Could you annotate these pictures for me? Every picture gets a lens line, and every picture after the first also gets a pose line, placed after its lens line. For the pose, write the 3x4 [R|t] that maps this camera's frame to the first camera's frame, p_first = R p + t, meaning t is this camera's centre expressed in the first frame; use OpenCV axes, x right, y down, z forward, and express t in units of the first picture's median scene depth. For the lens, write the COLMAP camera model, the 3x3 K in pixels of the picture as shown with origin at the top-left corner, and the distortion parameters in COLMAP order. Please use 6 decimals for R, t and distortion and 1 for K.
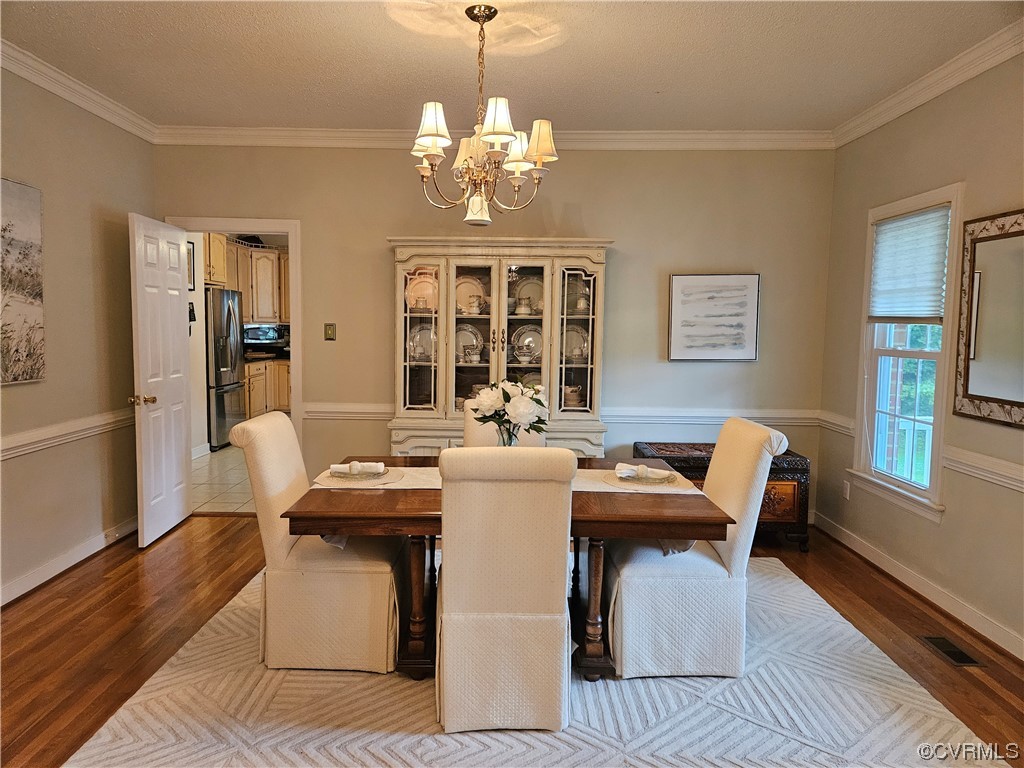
lens RADIAL K [[683.5, 0, 497.2], [0, 683.5, 379.8], [0, 0, 1]] dist [0.080728, -0.066093]
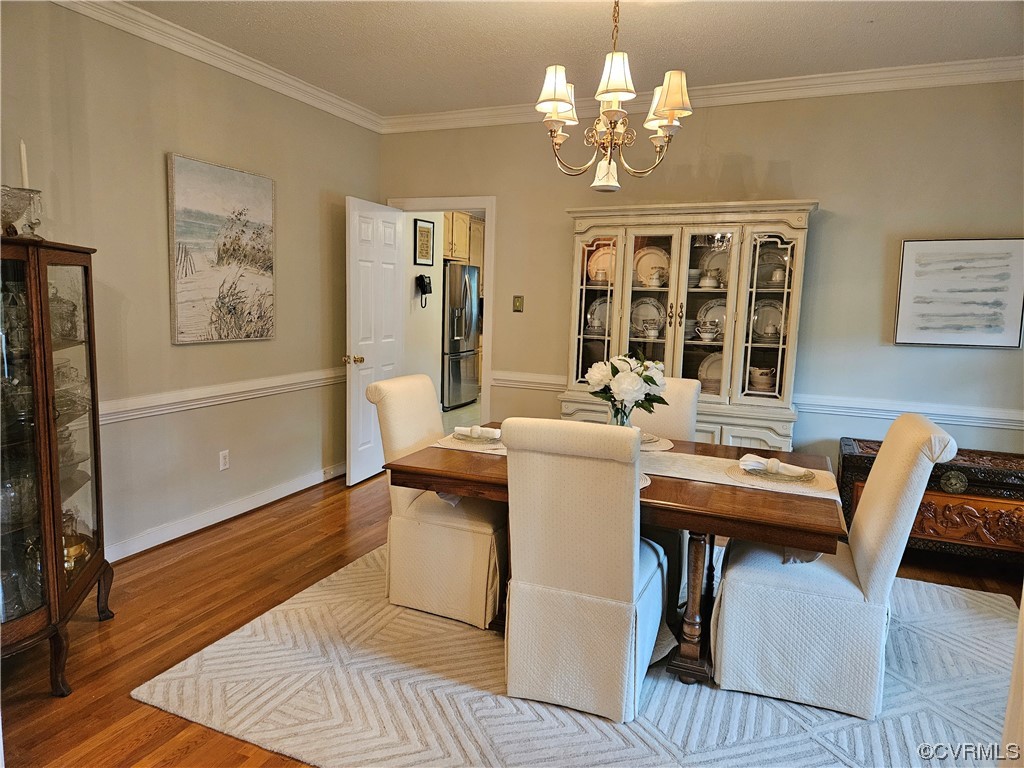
lens RADIAL K [[683.5, 0, 502.1], [0, 683.5, 379.0], [0, 0, 1]] dist [0.080728, -0.066093]
pose [[0.921996, 0.059722, -0.382566, 0.209537], [-0.047082, 0.997994, 0.042328, 0.001838], [0.384327, -0.021014, 0.922958, 0.051881]]
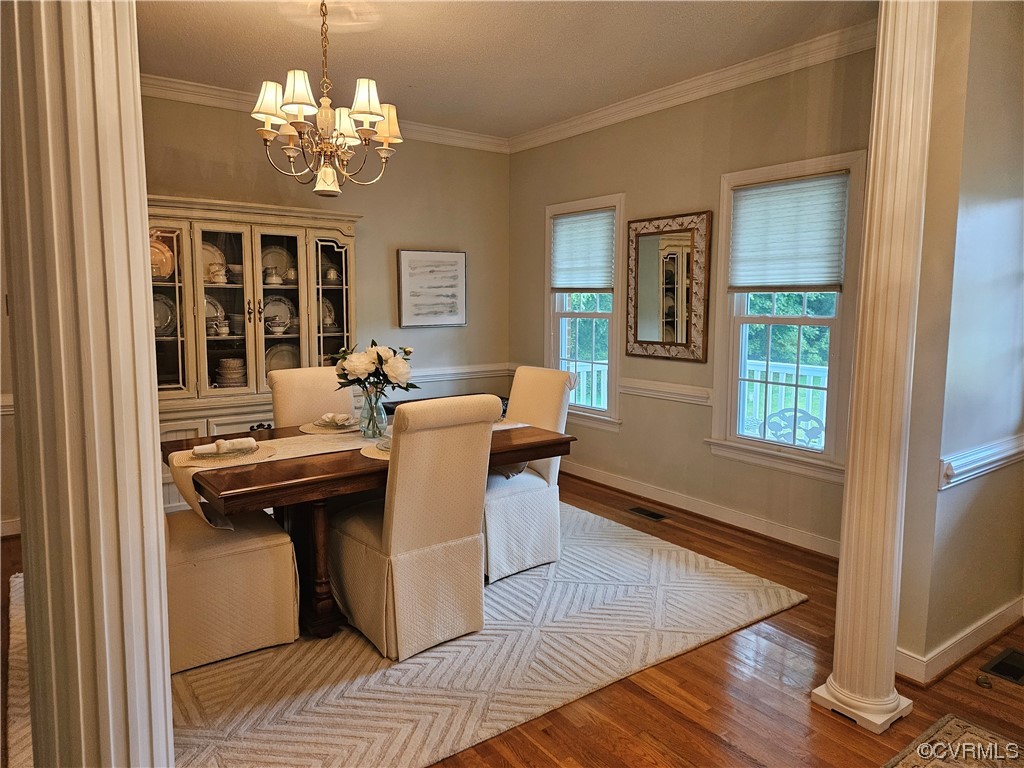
lens RADIAL K [[683.5, 0, 507.4], [0, 683.5, 370.3], [0, 0, 1]] dist [0.080728, -0.066093]
pose [[0.801275, -0.071215, 0.594043, -0.420989], [0.057048, 0.997461, 0.042629, 0.006419], [-0.595570, -0.000269, 0.803303, 0.009182]]
